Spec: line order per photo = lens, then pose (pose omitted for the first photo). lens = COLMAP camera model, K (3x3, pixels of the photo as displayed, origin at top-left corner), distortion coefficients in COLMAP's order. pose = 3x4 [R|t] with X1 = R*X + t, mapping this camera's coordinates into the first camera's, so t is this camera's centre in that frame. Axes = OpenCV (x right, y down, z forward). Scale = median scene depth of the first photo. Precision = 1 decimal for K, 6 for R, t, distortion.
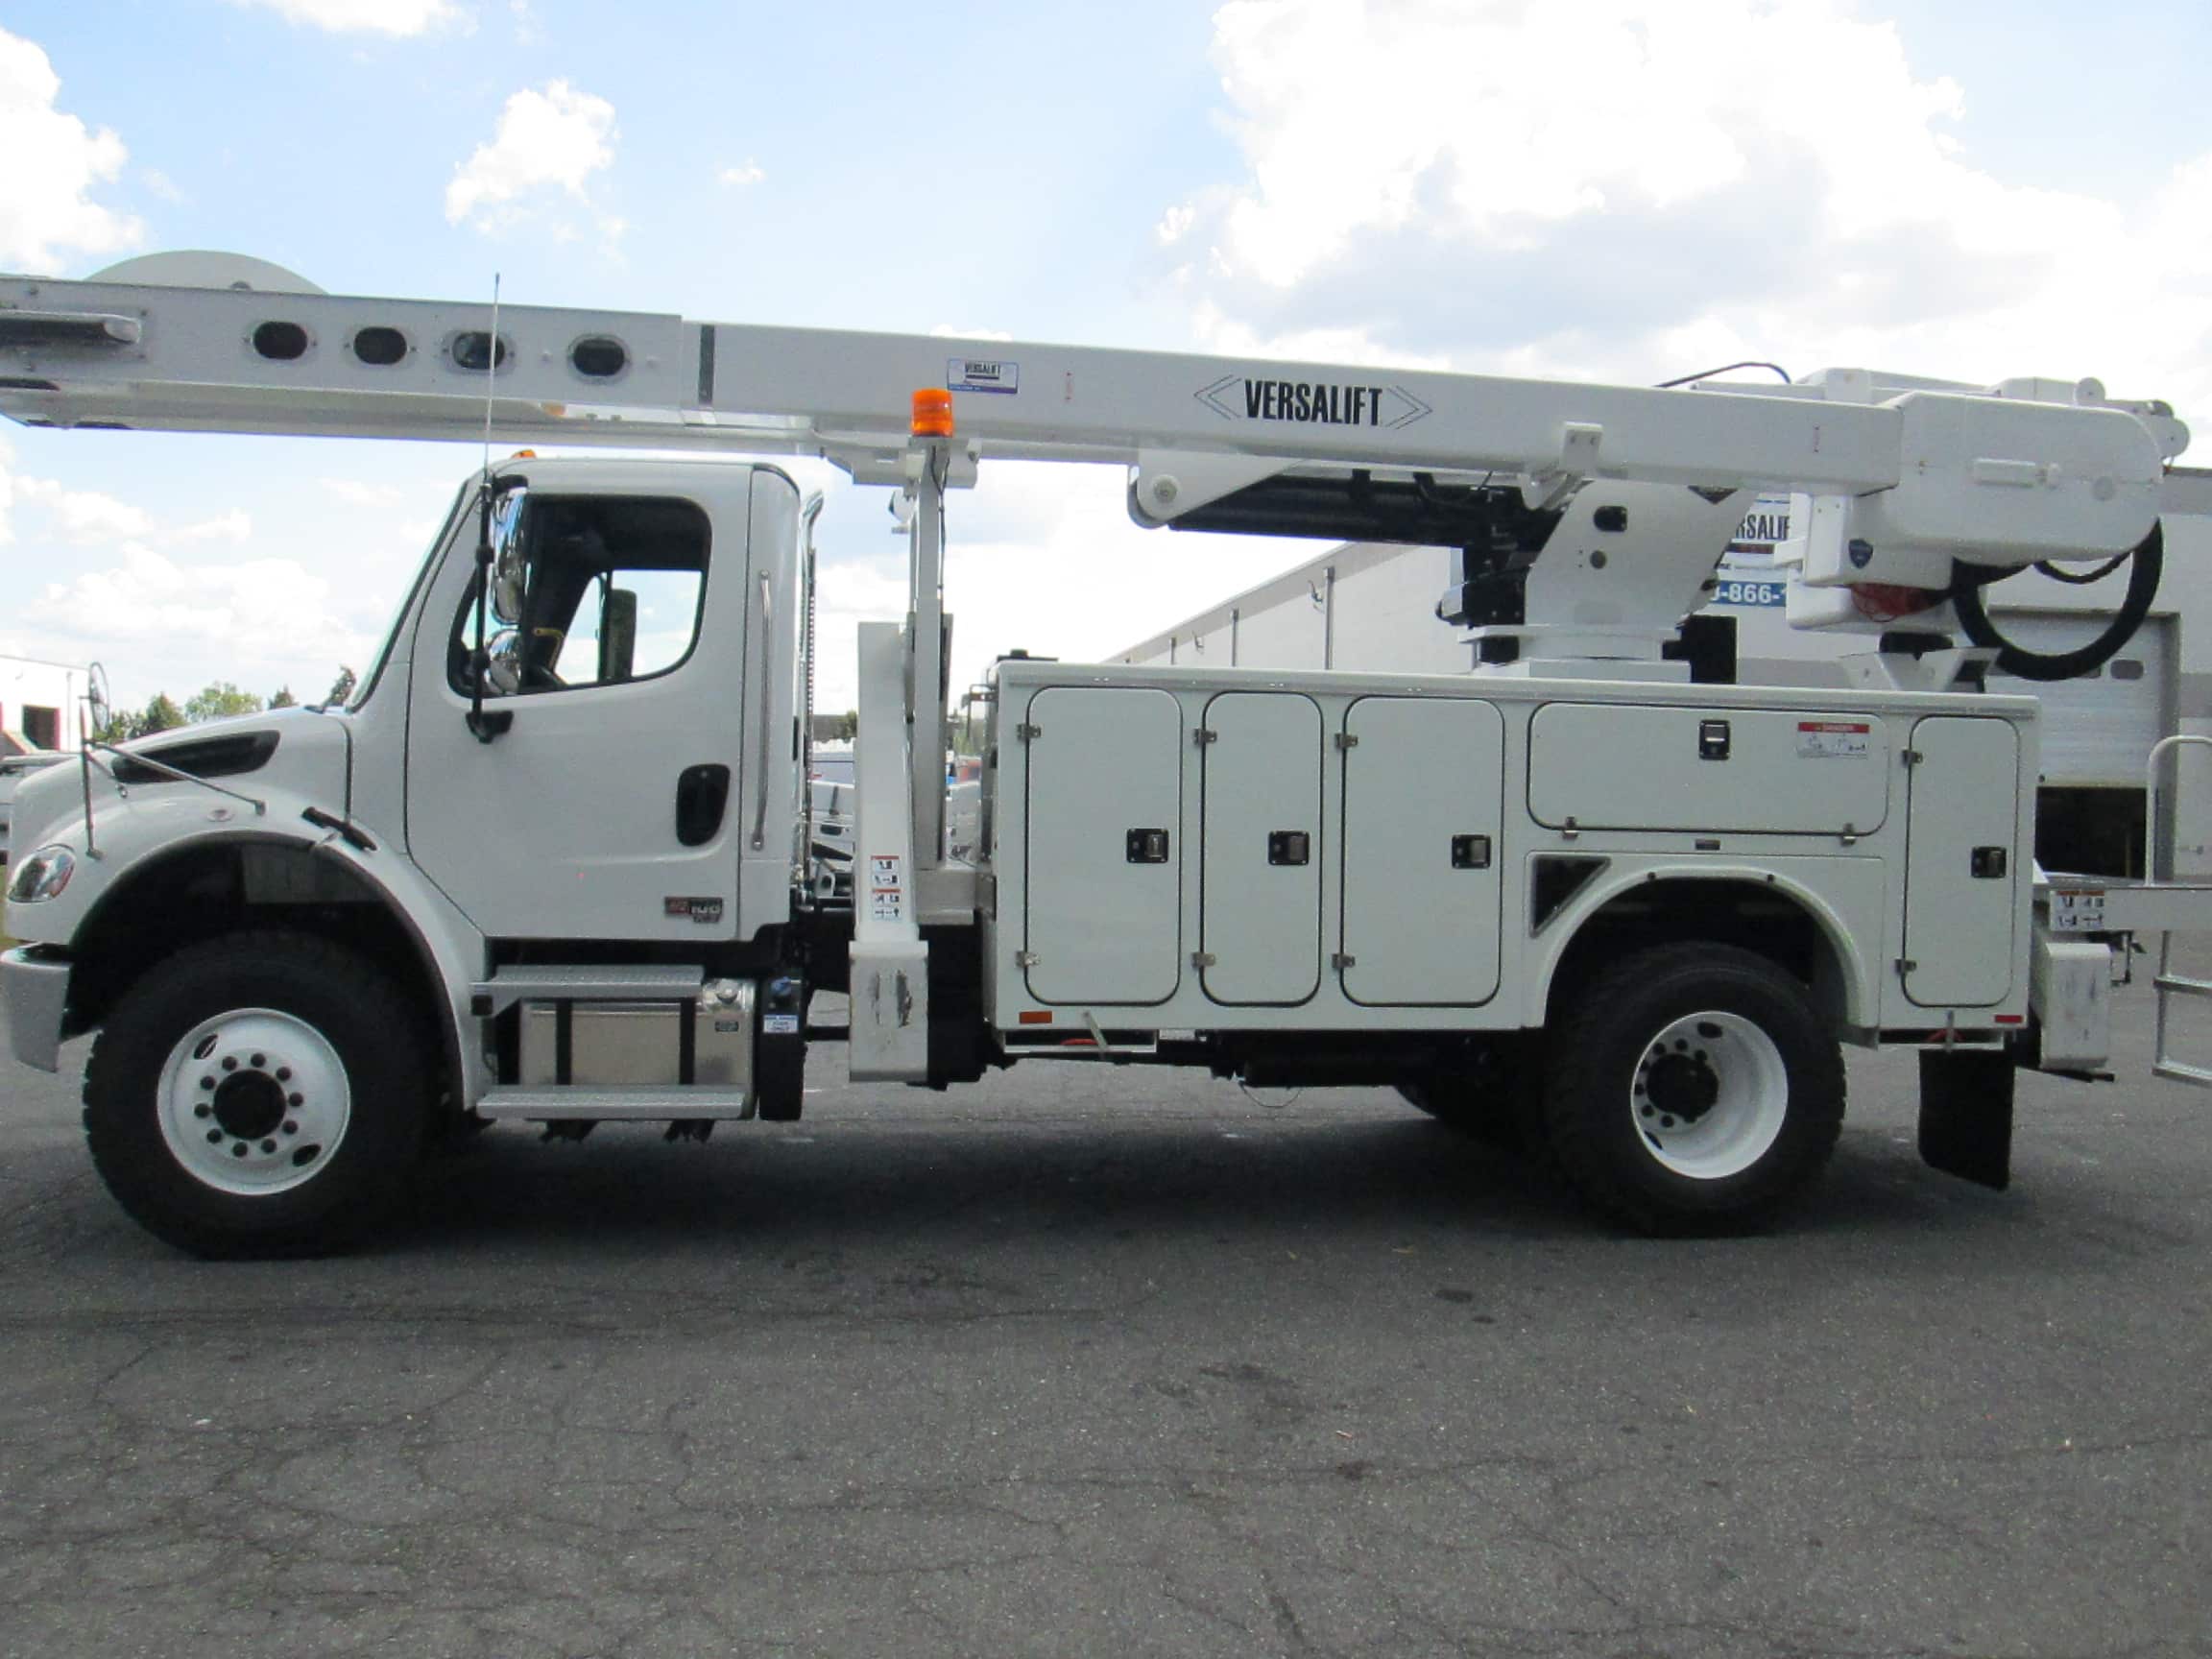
lens RADIAL K [[1805.7, 0, 1106.0], [0, 1805.7, 829.5], [0, 0, 1]] dist [-0.060320, 0.005988]
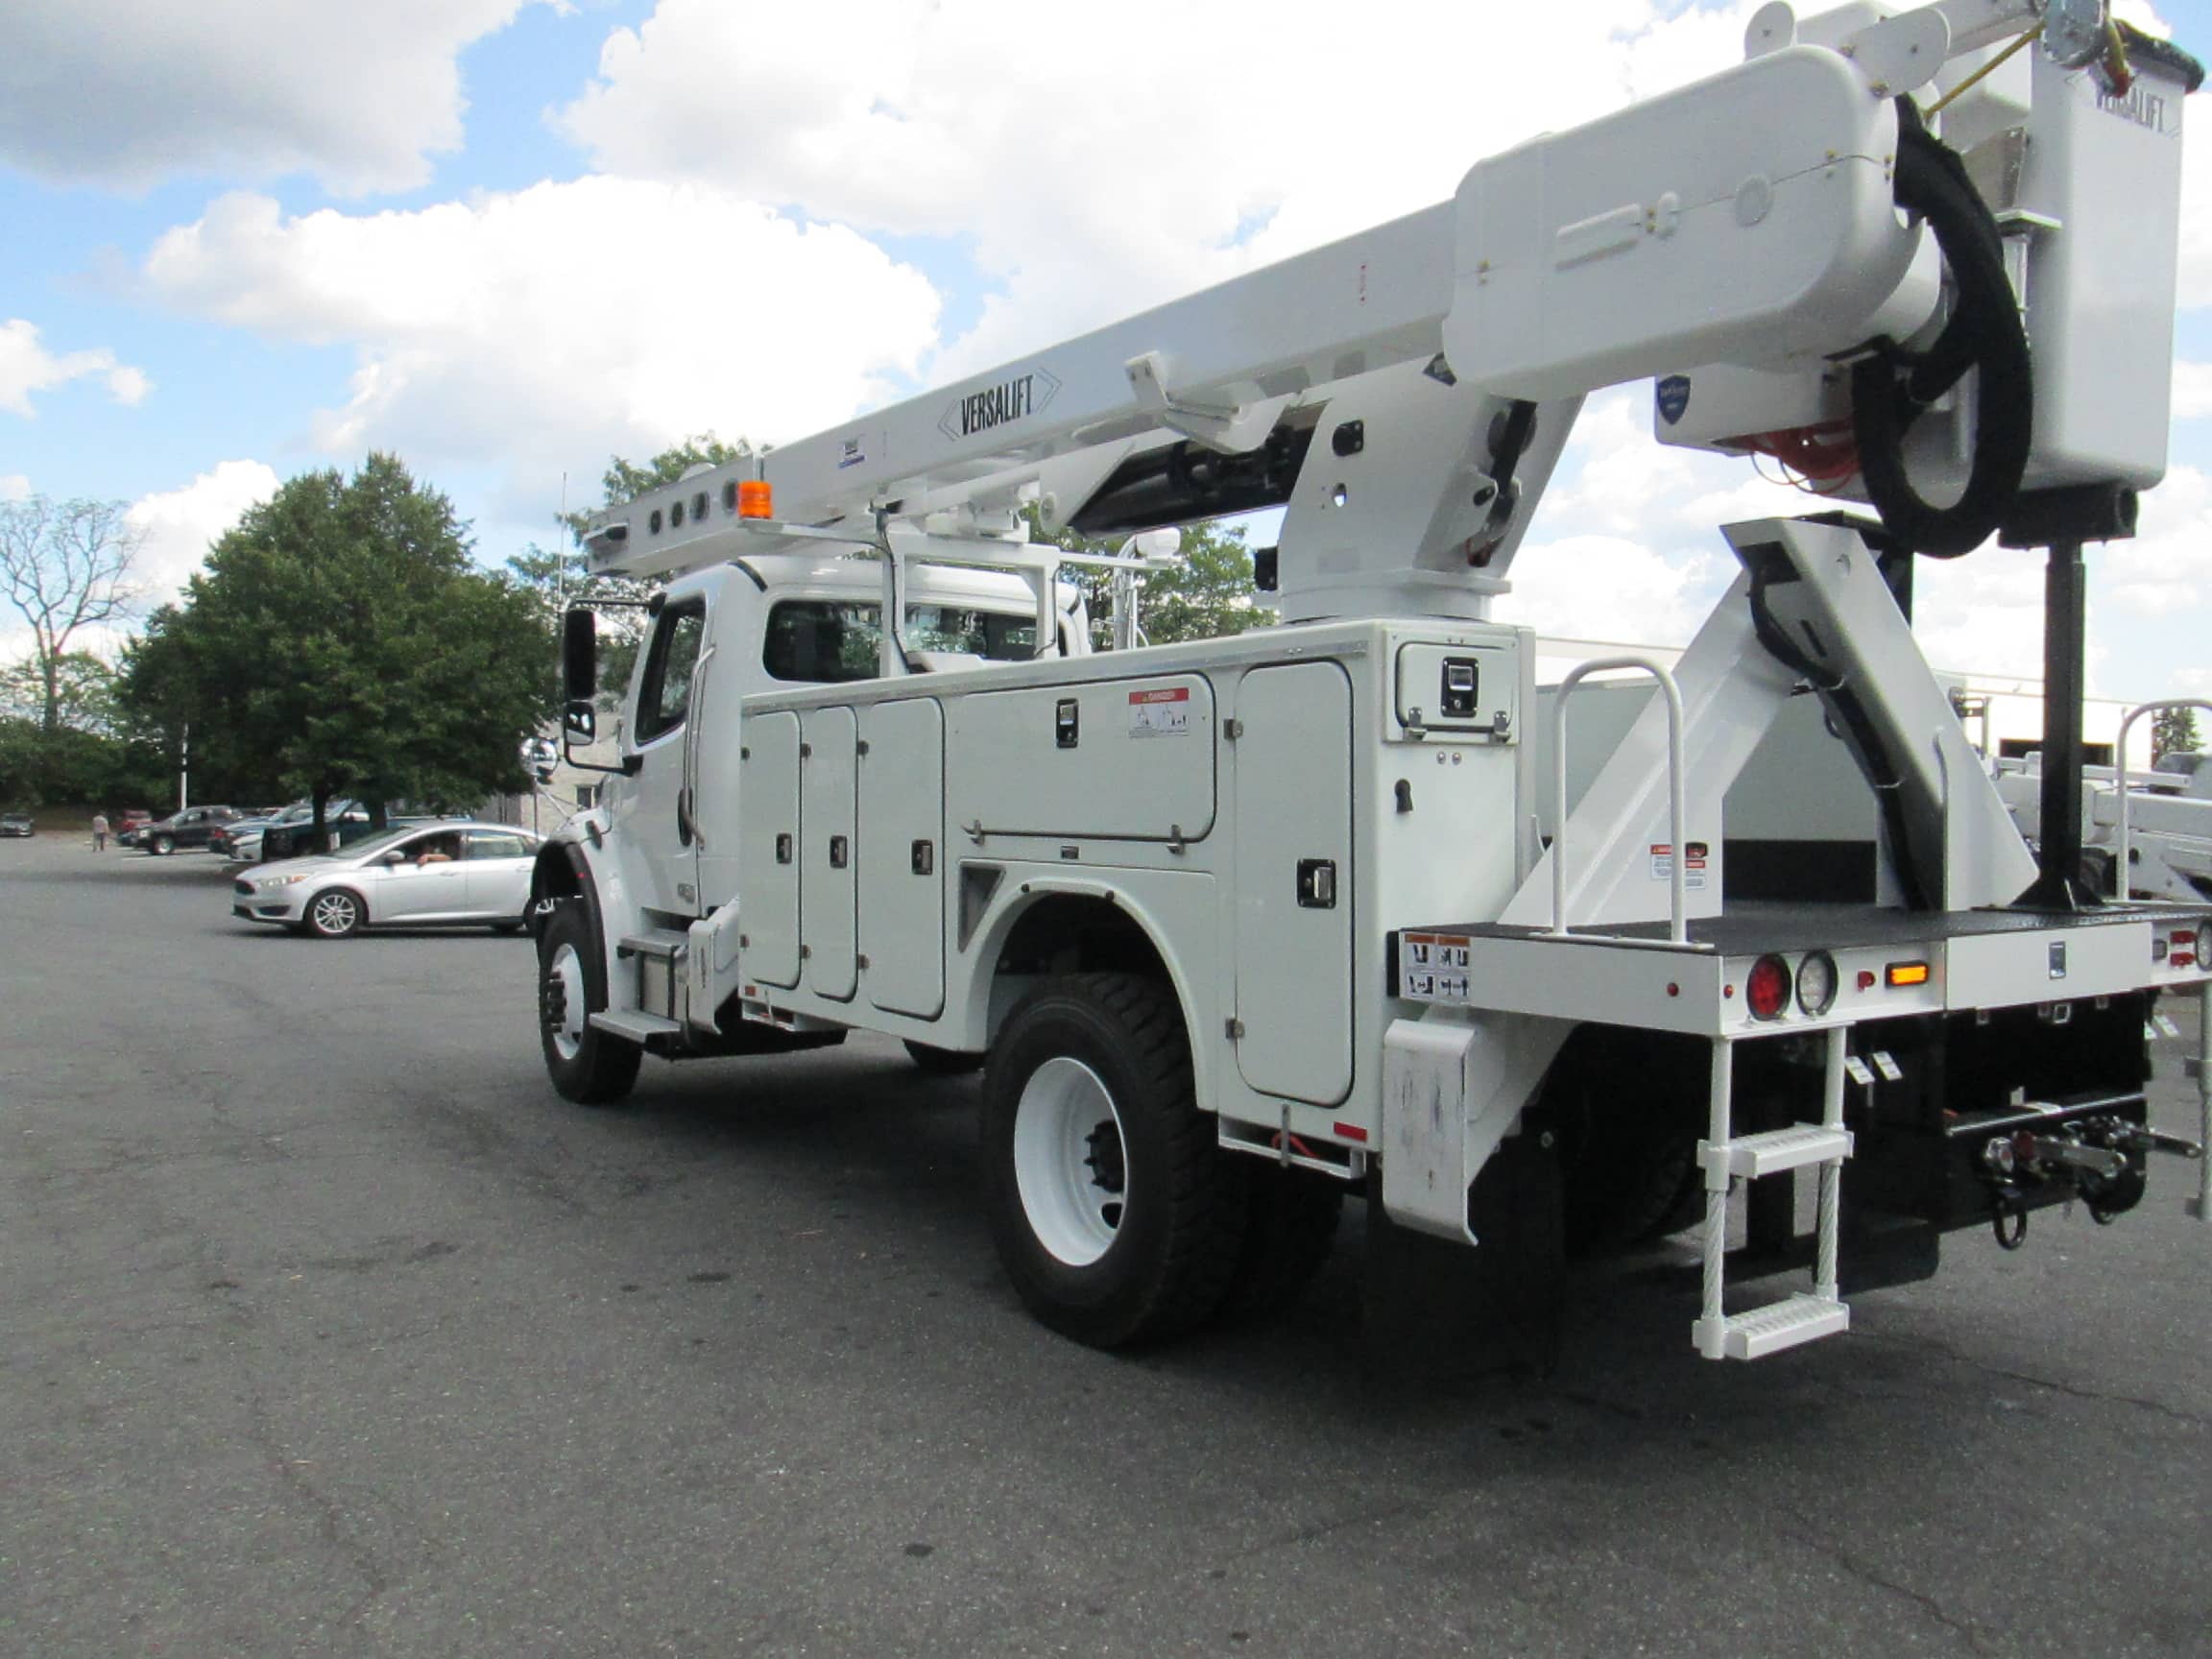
lens RADIAL K [[1805.7, 0, 1106.0], [0, 1805.7, 829.5], [0, 0, 1]] dist [-0.060320, 0.005988]
pose [[0.426624, -0.006391, -0.904407, 1.096117], [-0.014428, 0.999800, -0.013871, 0.009404], [0.904314, 0.018966, 0.426446, 0.672860]]
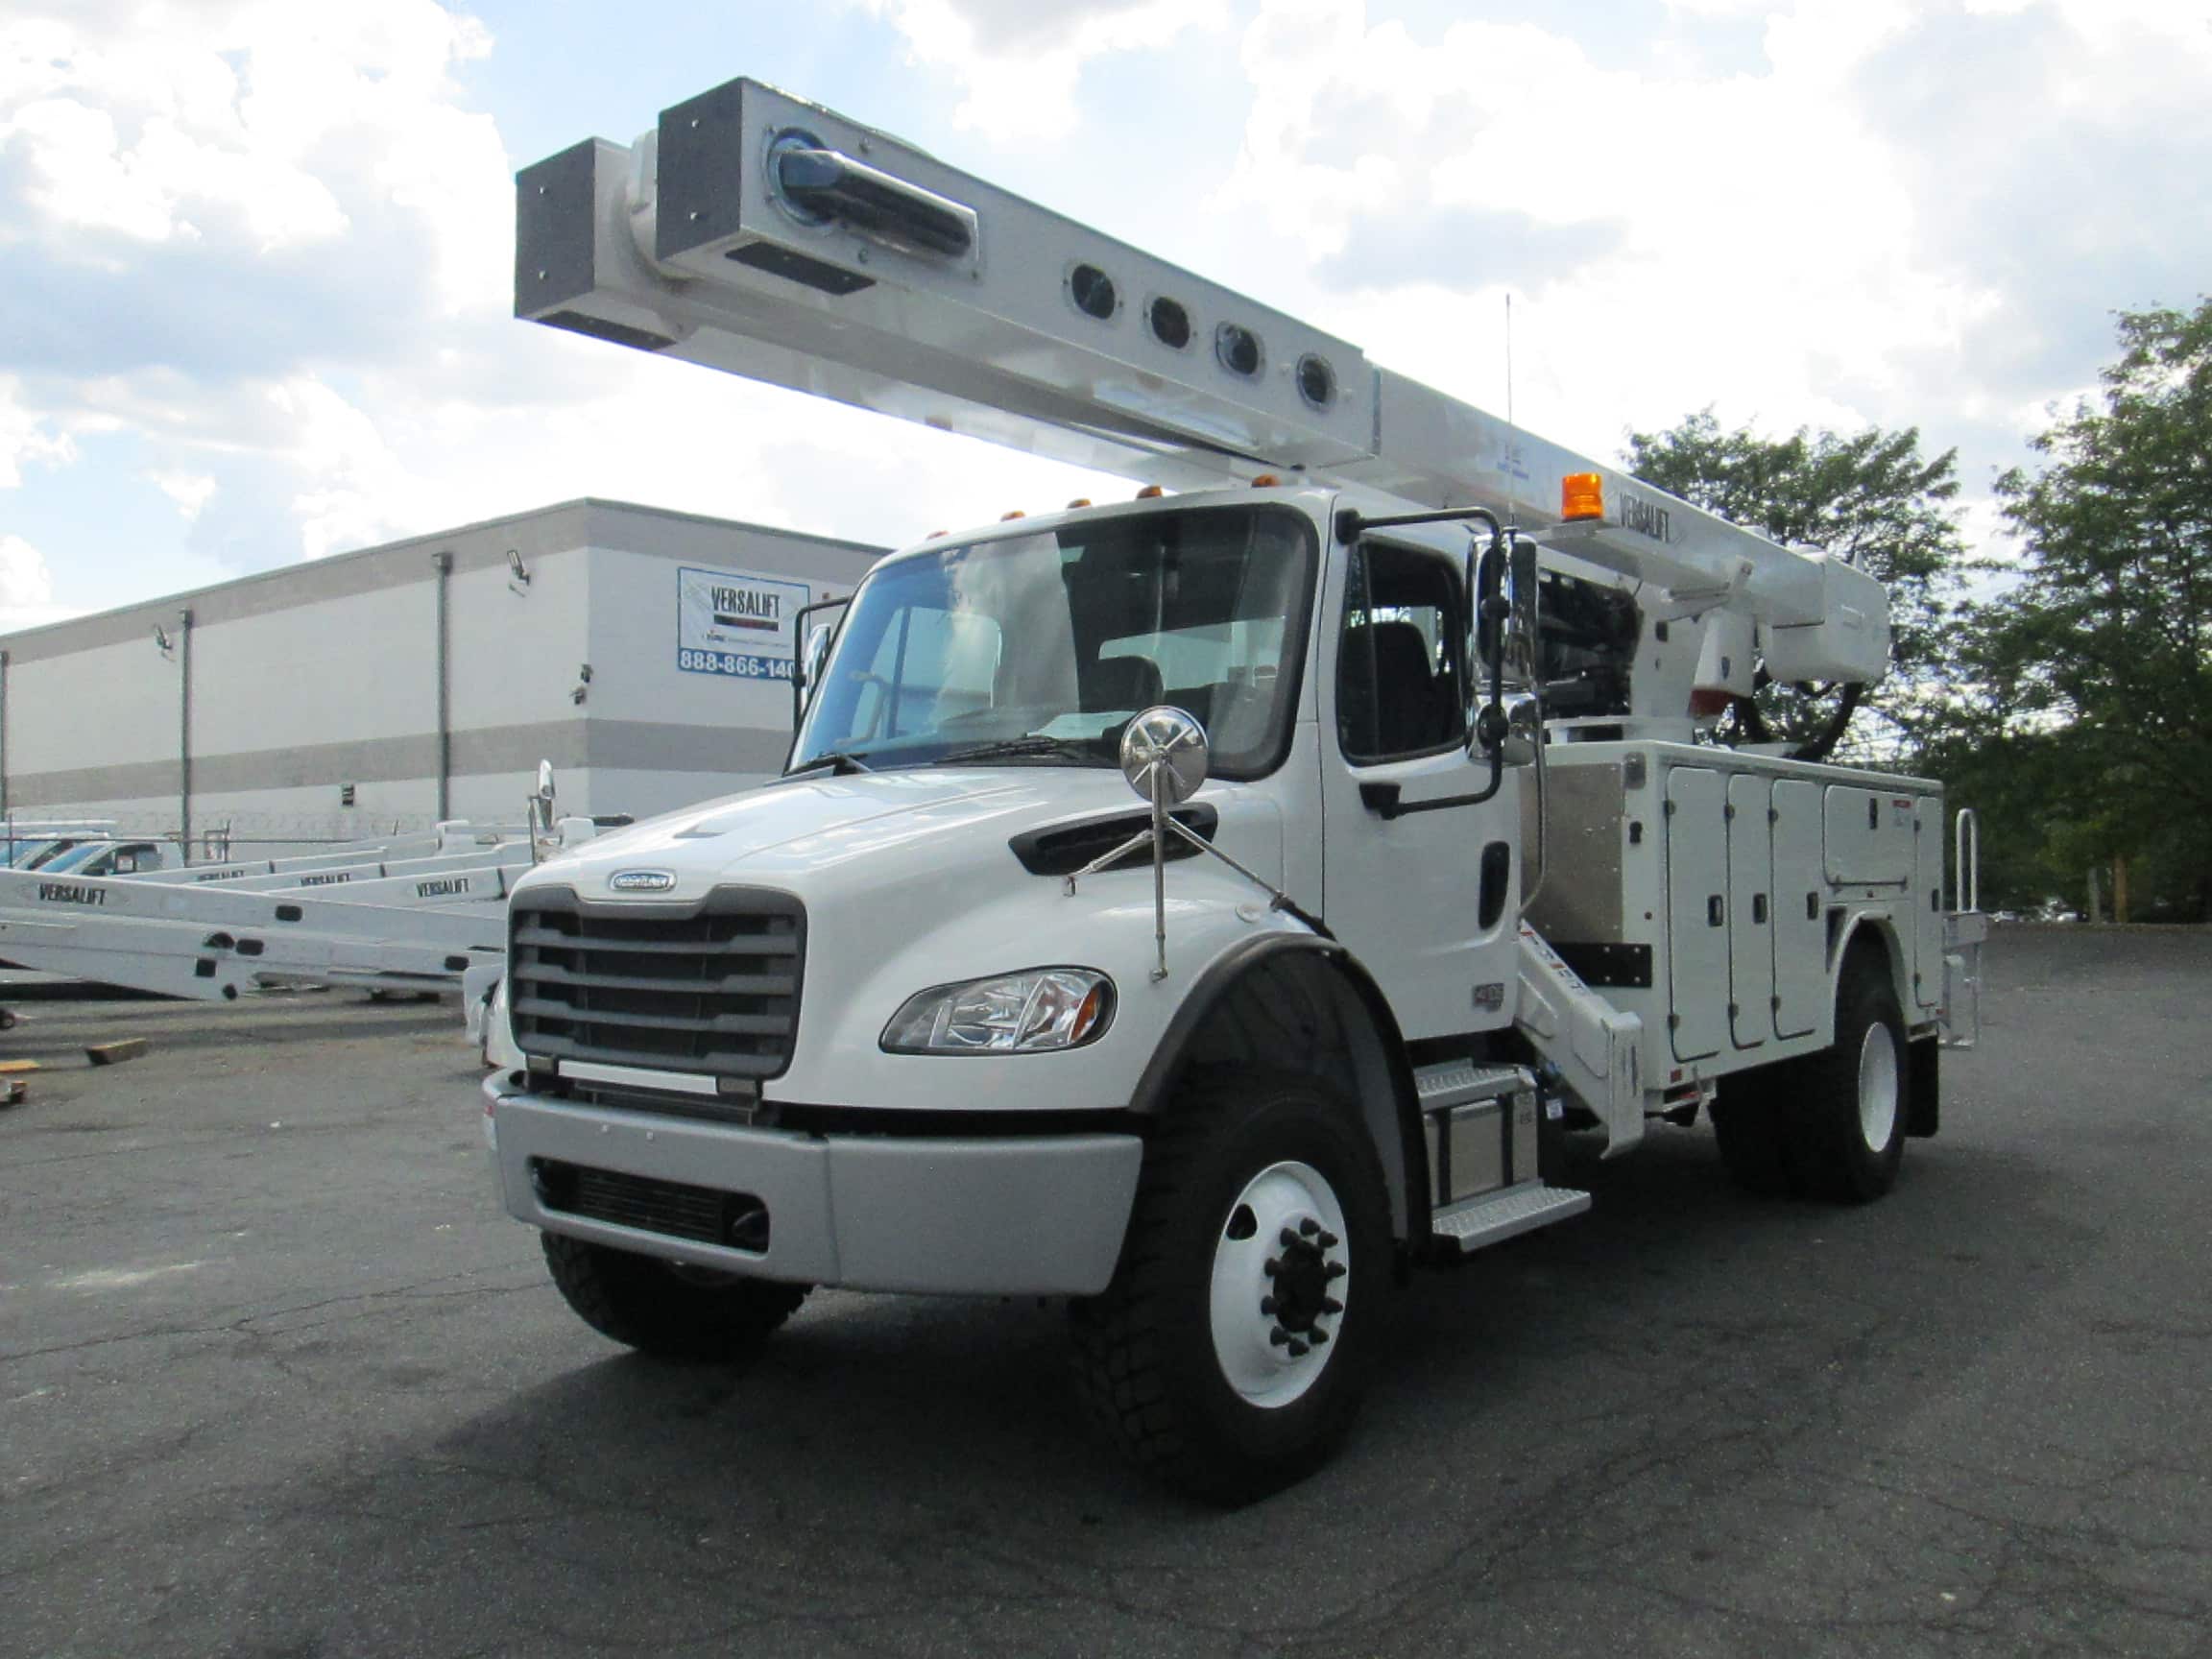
lens RADIAL K [[1788.7, 0, 1102.4], [0, 1788.7, 858.2], [0, 0, 1]] dist [-0.055050, 0.006257]
pose [[0.746983, -0.018694, 0.664580, -0.936373], [0.031154, 0.999491, -0.006902, -0.026234], [-0.664113, 0.025860, 0.747185, 0.415120]]
